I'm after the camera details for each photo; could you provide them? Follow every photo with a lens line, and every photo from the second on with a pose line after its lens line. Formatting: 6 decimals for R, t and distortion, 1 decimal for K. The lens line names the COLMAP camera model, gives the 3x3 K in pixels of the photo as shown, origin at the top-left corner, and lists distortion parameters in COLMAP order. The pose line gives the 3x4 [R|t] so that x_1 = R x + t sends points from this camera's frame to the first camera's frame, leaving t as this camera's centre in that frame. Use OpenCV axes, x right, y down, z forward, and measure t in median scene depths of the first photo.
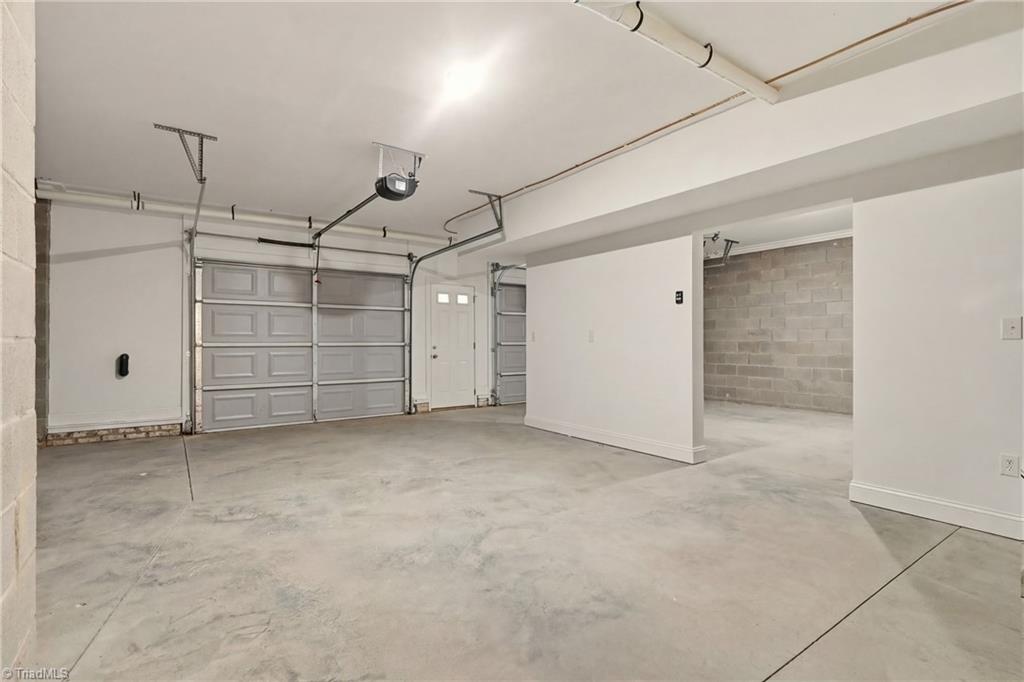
lens RADIAL K [[487.2, 0, 512.1], [0, 487.2, 340.8], [0, 0, 1]] dist [0.002412, 0.000777]
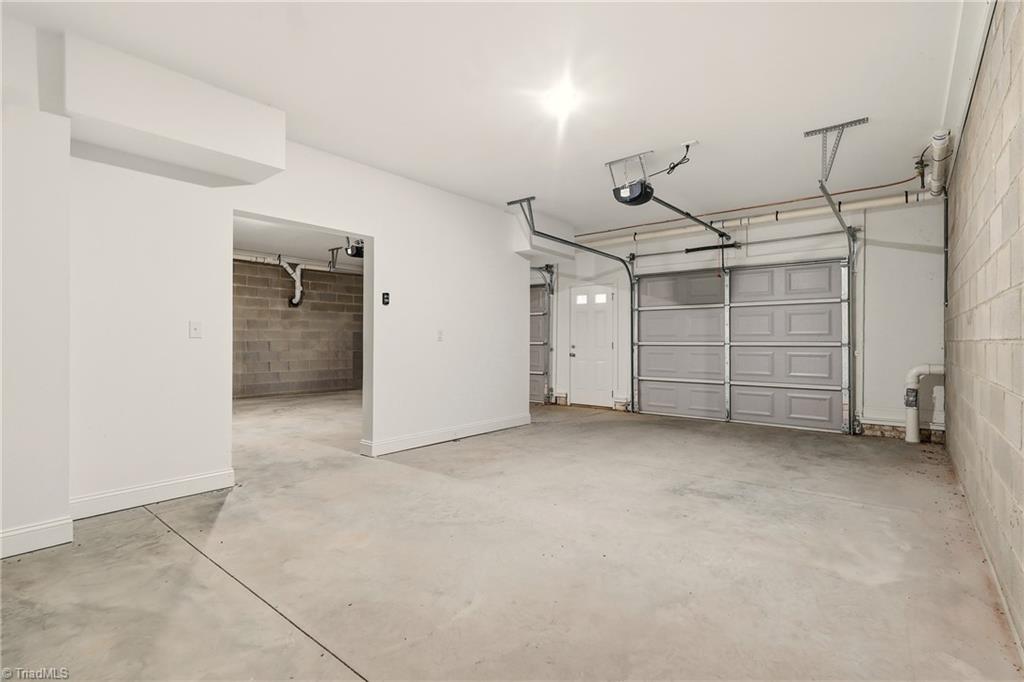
lens RADIAL K [[487.2, 0, 511.5], [0, 487.2, 341.0], [0, 0, 1]] dist [0.002412, 0.000777]
pose [[0.267498, 0.002413, -0.963555, 0.791638], [0.000396, 0.999997, 0.002614, -0.001431], [0.963558, -0.001081, 0.267496, 0.553653]]
